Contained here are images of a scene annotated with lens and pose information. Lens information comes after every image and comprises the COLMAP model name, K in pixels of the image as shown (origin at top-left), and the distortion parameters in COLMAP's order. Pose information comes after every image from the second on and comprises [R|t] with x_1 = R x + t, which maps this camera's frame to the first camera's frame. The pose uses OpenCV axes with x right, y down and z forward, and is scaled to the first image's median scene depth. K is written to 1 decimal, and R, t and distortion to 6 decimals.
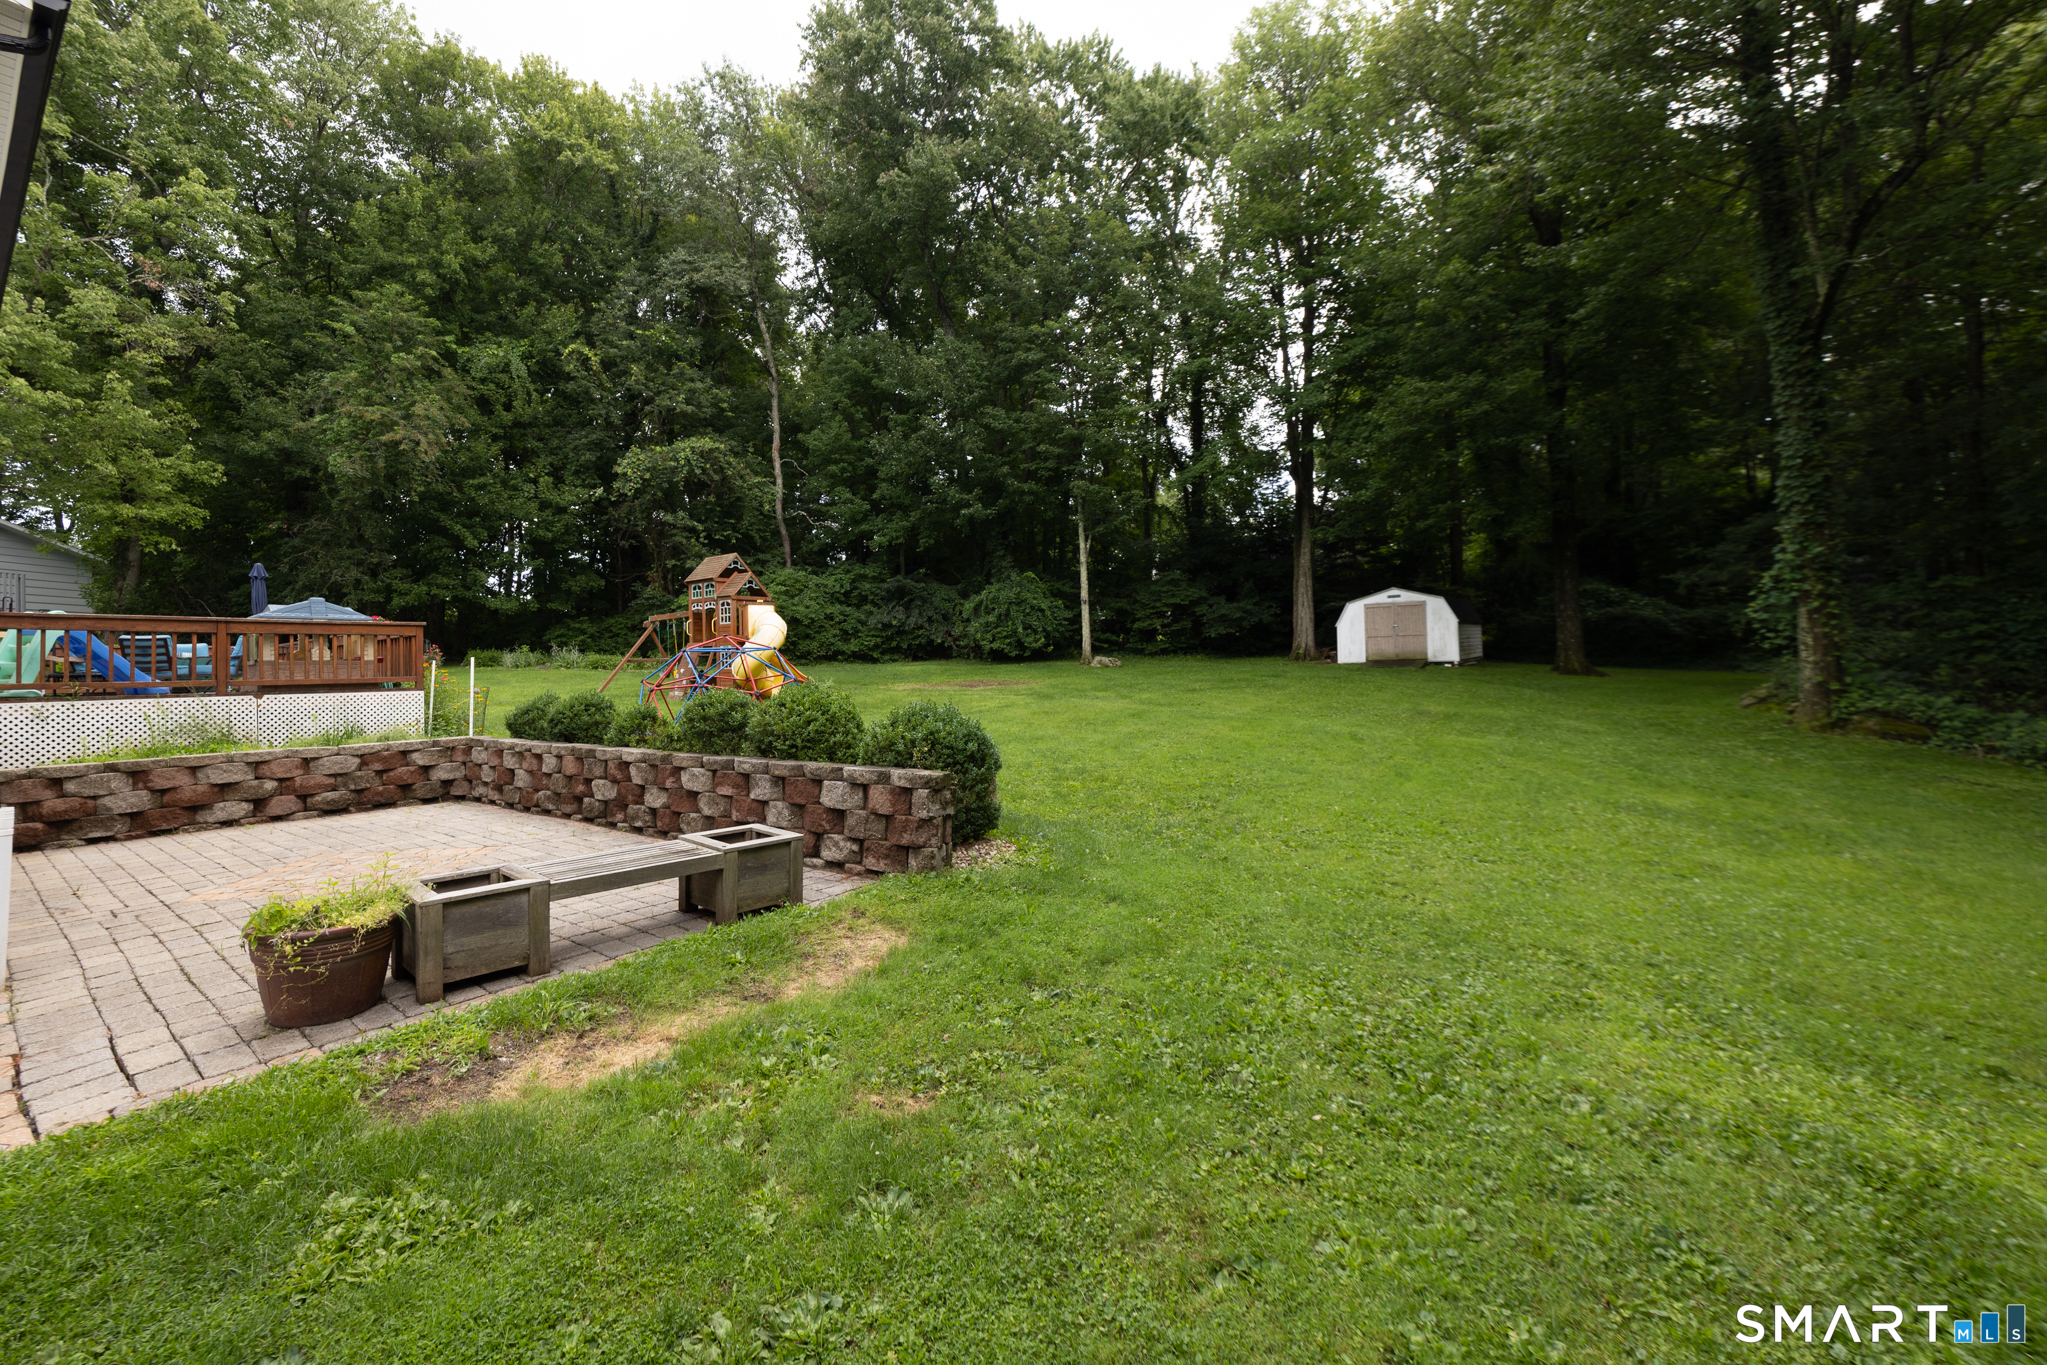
lens RADIAL K [[862.4, 0, 1006.1], [0, 862.4, 655.0], [0, 0, 1]] dist [0.004011, -0.000088]
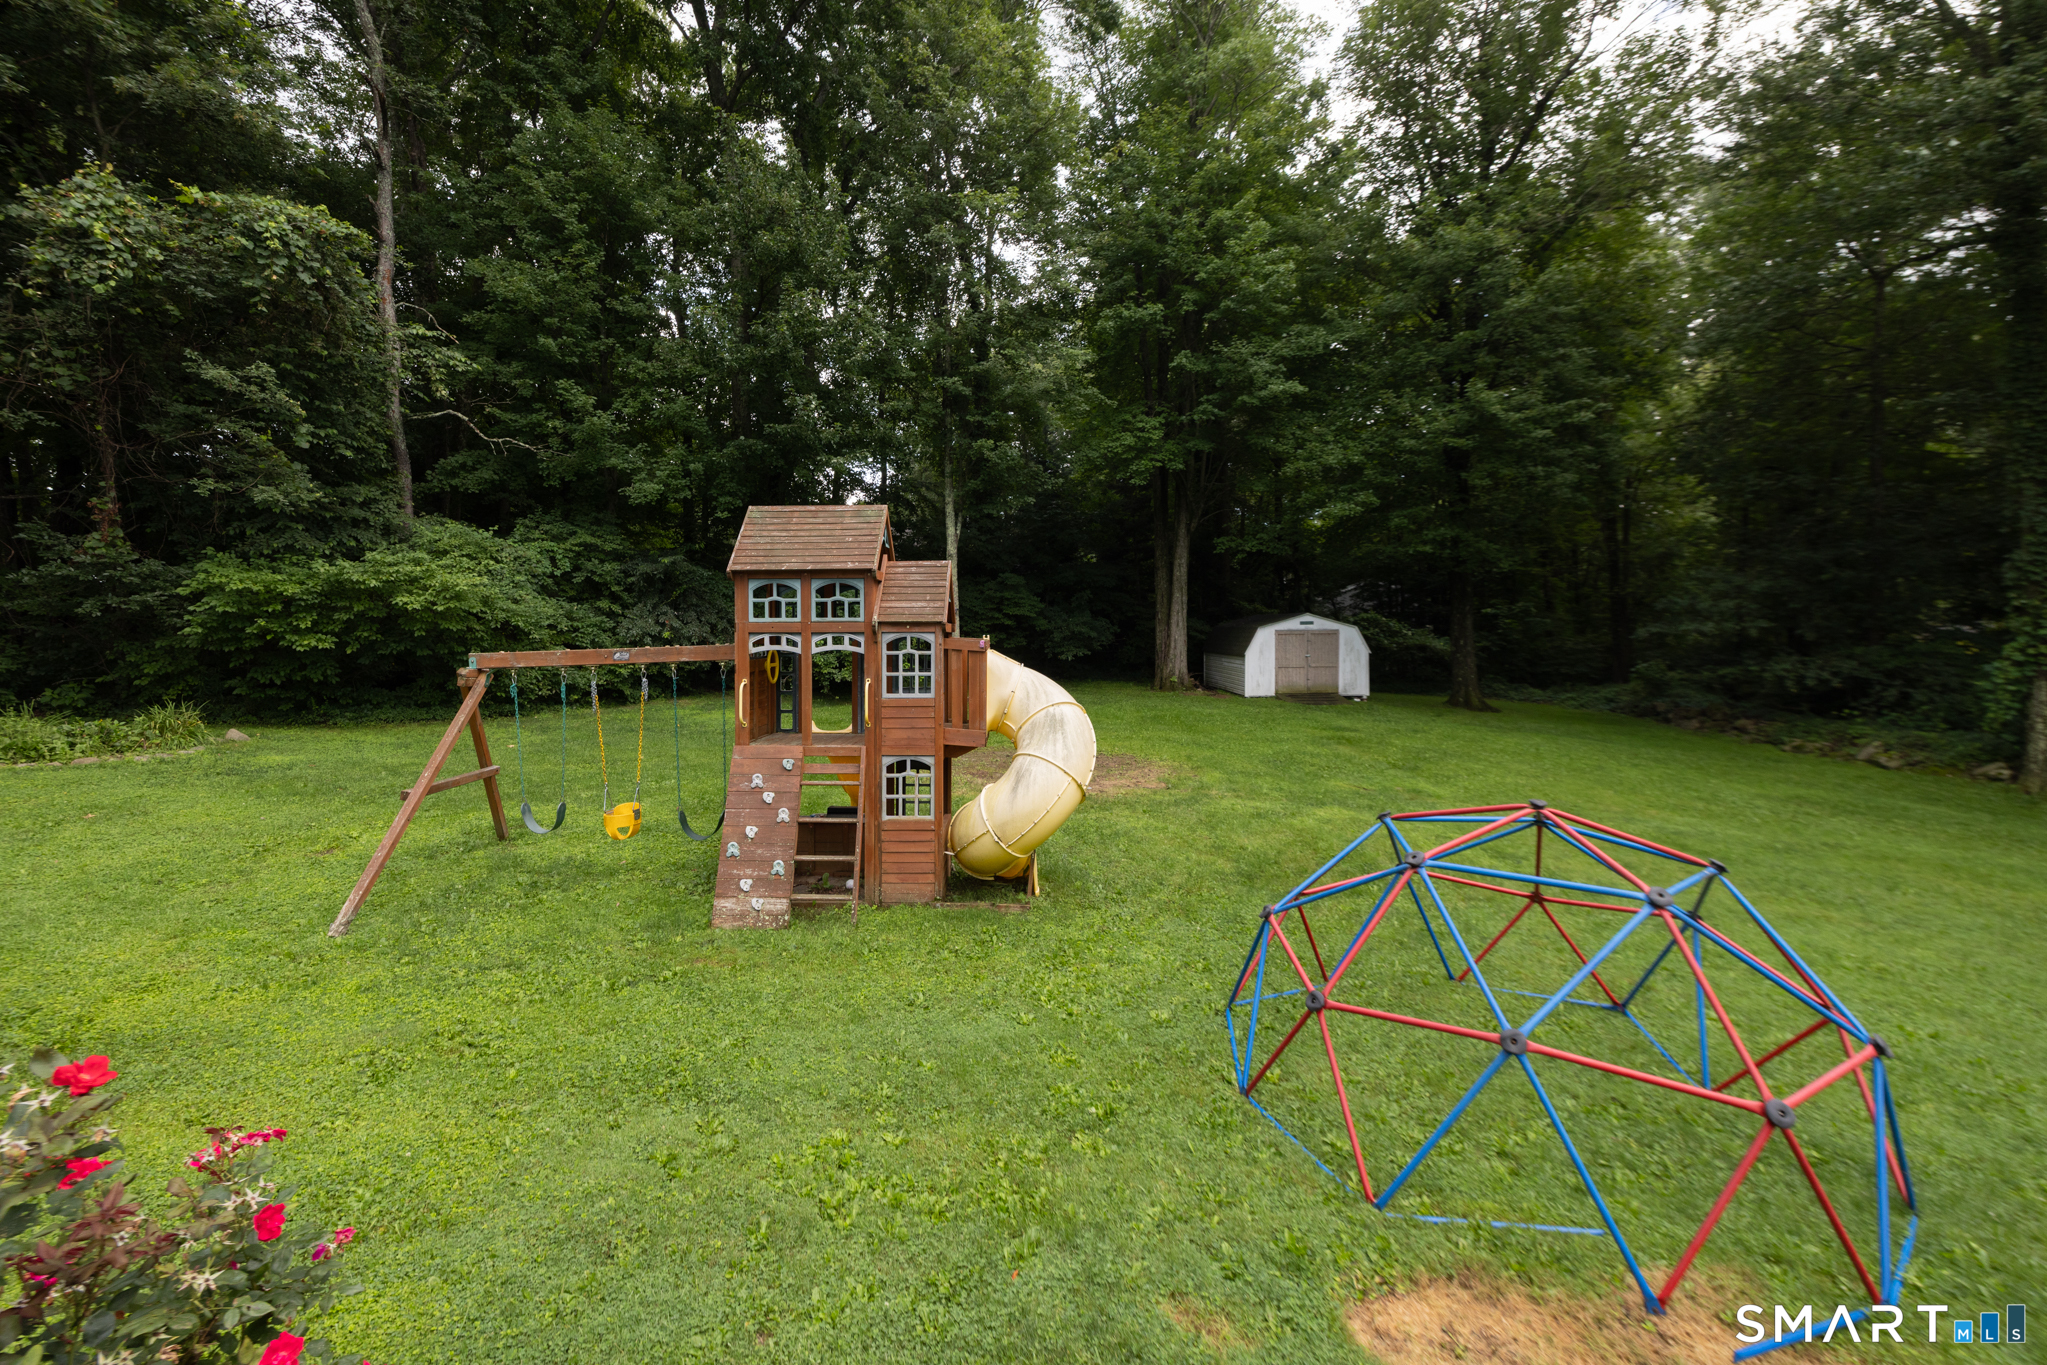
lens RADIAL K [[862.4, 0, 1006.1], [0, 862.4, 655.0], [0, 0, 1]] dist [0.004011, -0.000088]
pose [[0.798428, 0.006235, 0.602058, -0.353808], [-0.017820, 0.999753, 0.013278, -0.041340], [-0.601826, -0.021330, 0.798342, 0.471294]]
